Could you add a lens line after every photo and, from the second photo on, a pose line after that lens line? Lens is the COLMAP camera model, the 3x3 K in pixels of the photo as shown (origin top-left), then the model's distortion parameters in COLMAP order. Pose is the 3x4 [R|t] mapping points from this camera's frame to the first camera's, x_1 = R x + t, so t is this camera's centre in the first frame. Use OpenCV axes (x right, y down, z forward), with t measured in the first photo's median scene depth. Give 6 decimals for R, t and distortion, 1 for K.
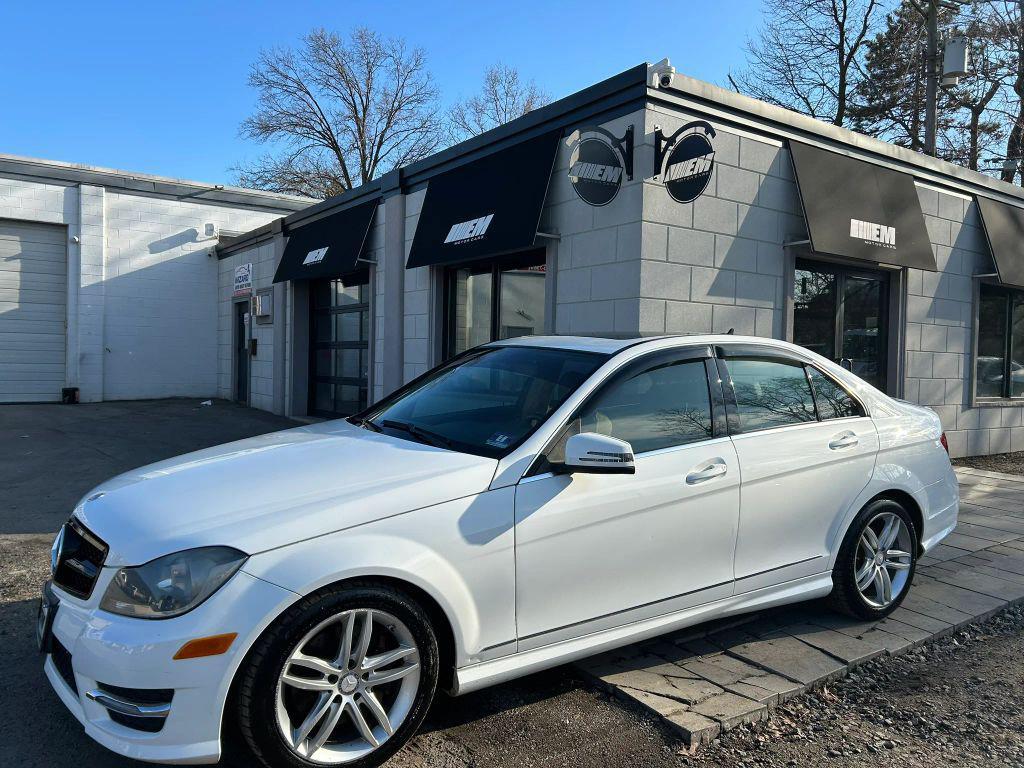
lens RADIAL K [[754.5, 0, 506.8], [0, 754.5, 370.9], [0, 0, 1]] dist [0.057885, -0.059370]
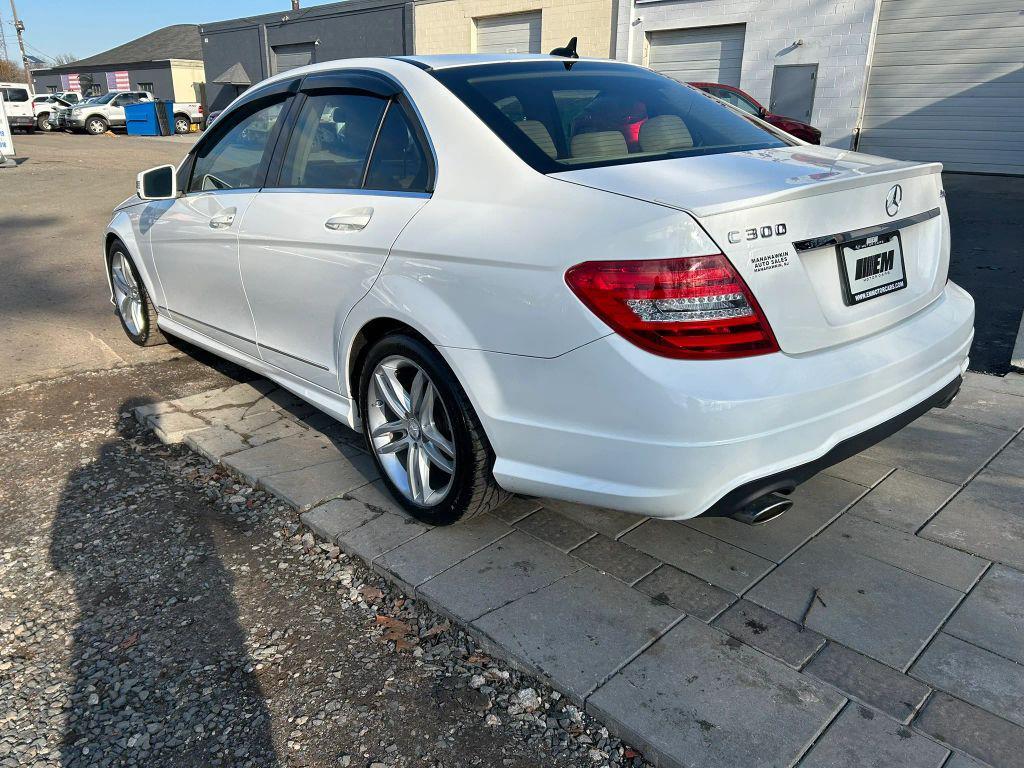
lens RADIAL K [[770.6, 0, 512.1], [0, 770.6, 372.7], [0, 0, 1]] dist [0.060612, -0.064148]
pose [[0.164415, 0.291661, -0.942285, 0.642898], [-0.018796, 0.956038, 0.292639, 0.011524], [0.986212, -0.030403, 0.162669, 0.586425]]
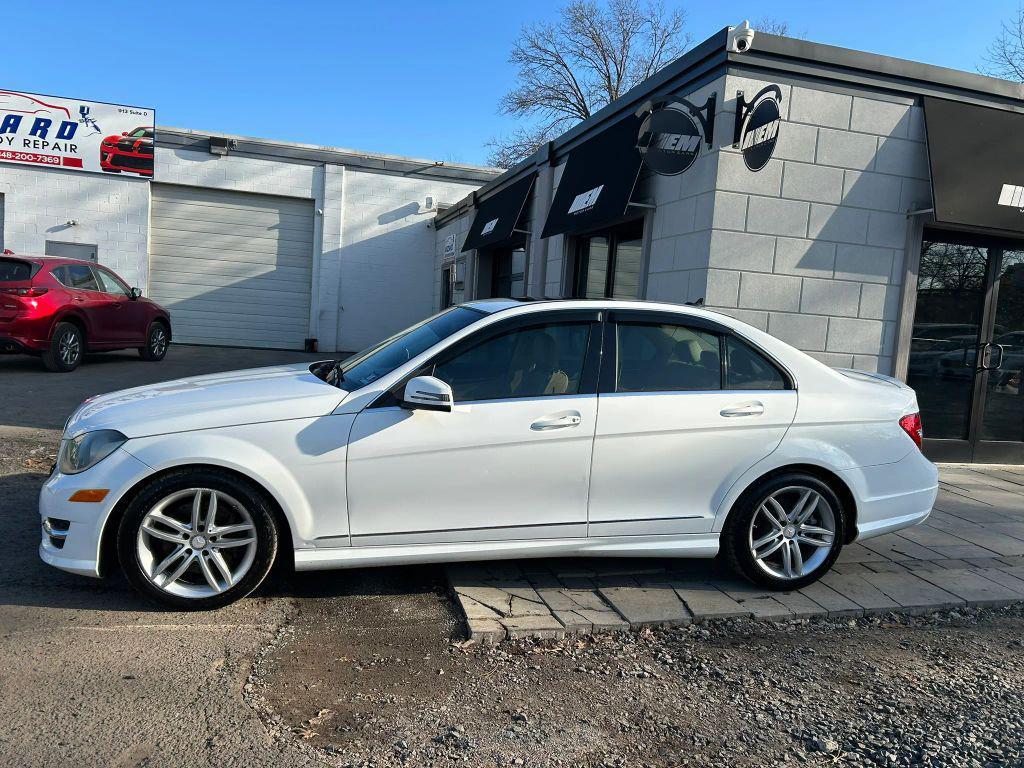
lens RADIAL K [[759.9, 0, 511.6], [0, 759.9, 372.6], [0, 0, 1]] dist [0.059591, -0.062140]
pose [[0.944085, 0.064787, -0.323275, 0.272841], [-0.052325, 0.997519, 0.047104, 0.006095], [0.325525, -0.027555, 0.945132, -0.036775]]
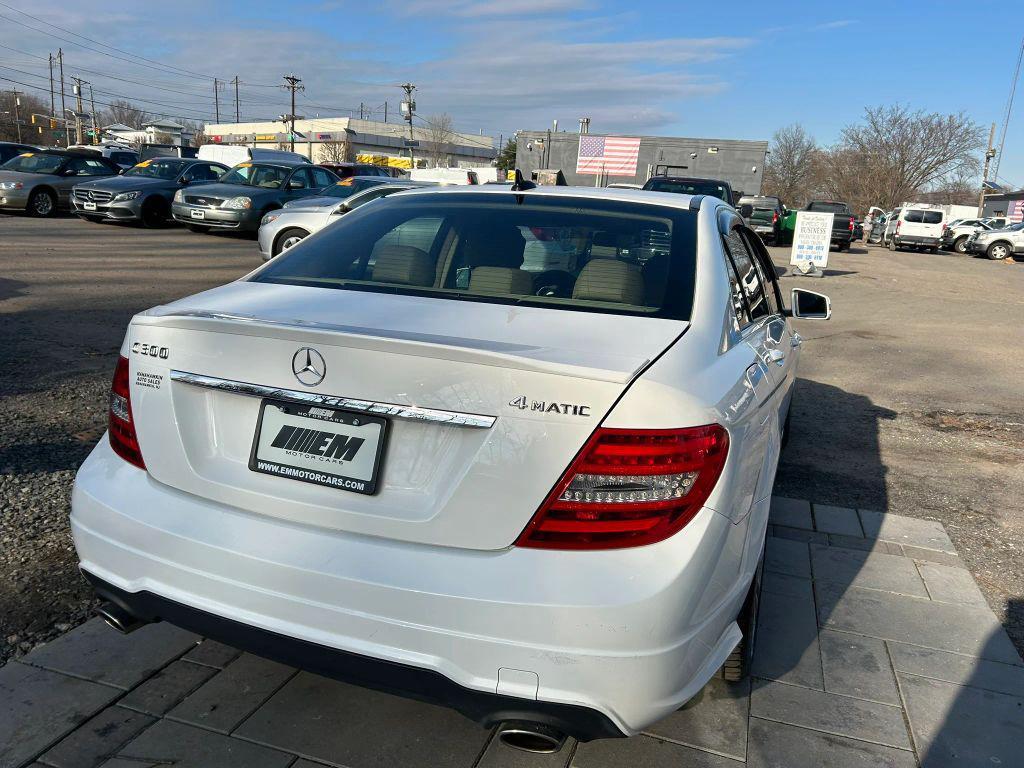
lens RADIAL K [[780.9, 0, 510.7], [0, 780.9, 388.5], [0, 0, 1]] dist [0.039421, -0.034157]
pose [[-0.801601, 0.065360, -0.594276, 0.451213], [-0.095166, 0.967383, 0.234762, -0.023870], [0.590237, 0.244740, -0.769235, 1.021678]]
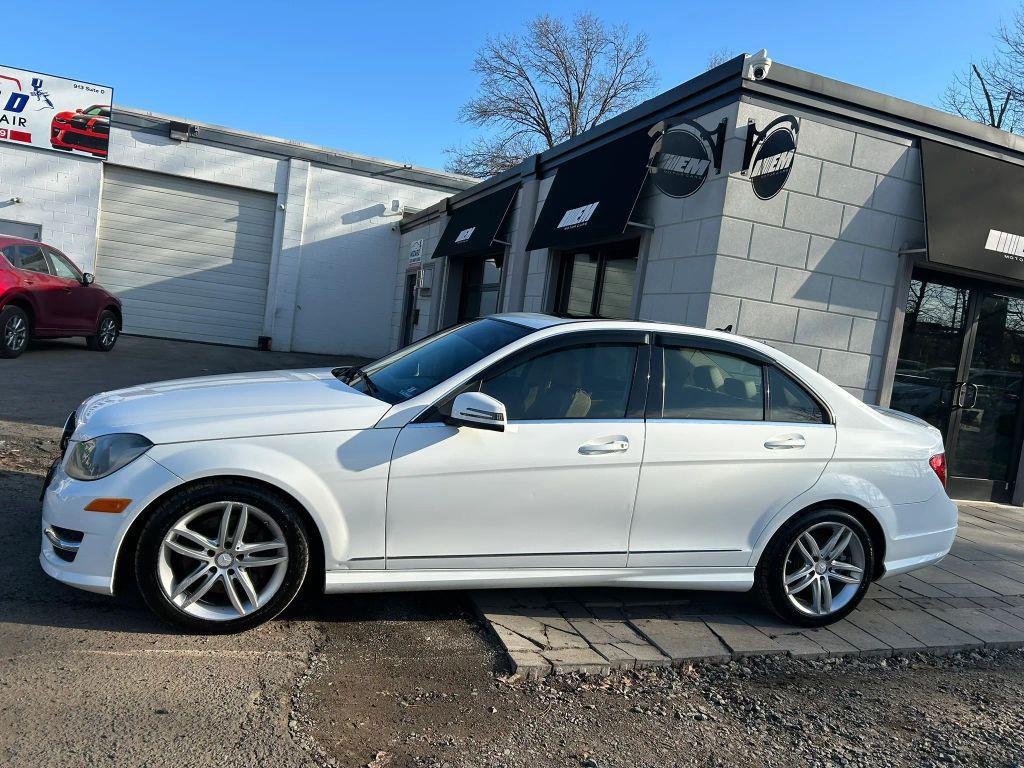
lens RADIAL K [[758.7, 0, 511.9], [0, 758.7, 382.3], [0, 0, 1]] dist [0.057082, -0.060408]
pose [[0.961705, 0.116214, -0.248230, 0.192686], [-0.109623, 0.993158, 0.040259, 0.007350], [0.251210, -0.011505, 0.967864, -0.033419]]
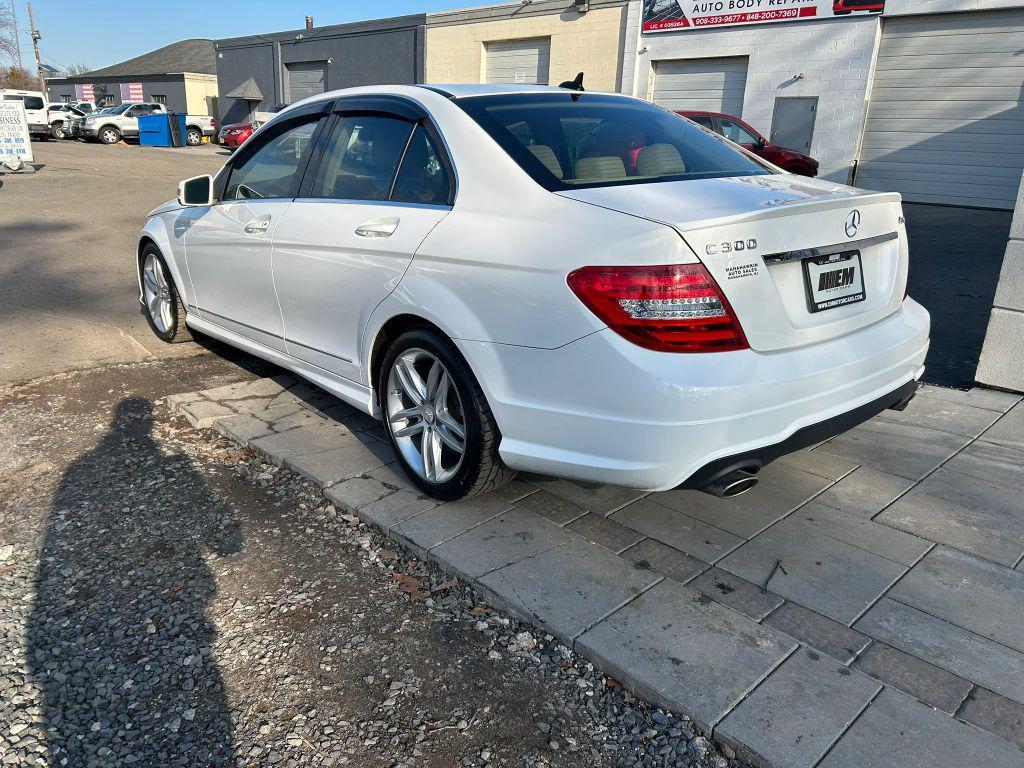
lens RADIAL K [[770.6, 0, 512.1], [0, 770.6, 372.7], [0, 0, 1]] dist [0.060612, -0.064148]
pose [[0.157572, 0.272556, -0.949149, 0.690047], [-0.047391, 0.962136, 0.268418, 0.011314], [0.986370, 0.002686, 0.164522, 0.575222]]
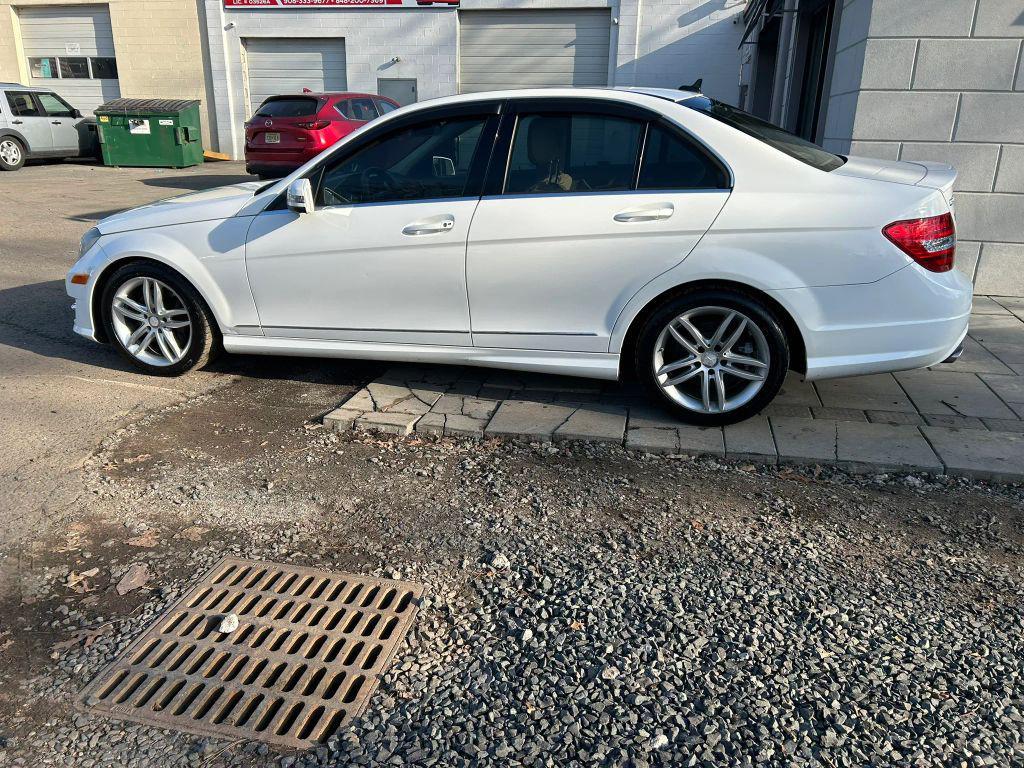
lens RADIAL K [[759.9, 0, 511.6], [0, 759.9, 372.6], [0, 0, 1]] dist [0.059591, -0.062140]
pose [[0.686178, 0.213157, -0.695503, 0.559633], [-0.012394, 0.959392, 0.281805, 0.013081], [0.727328, -0.184748, 0.660955, 0.162117]]
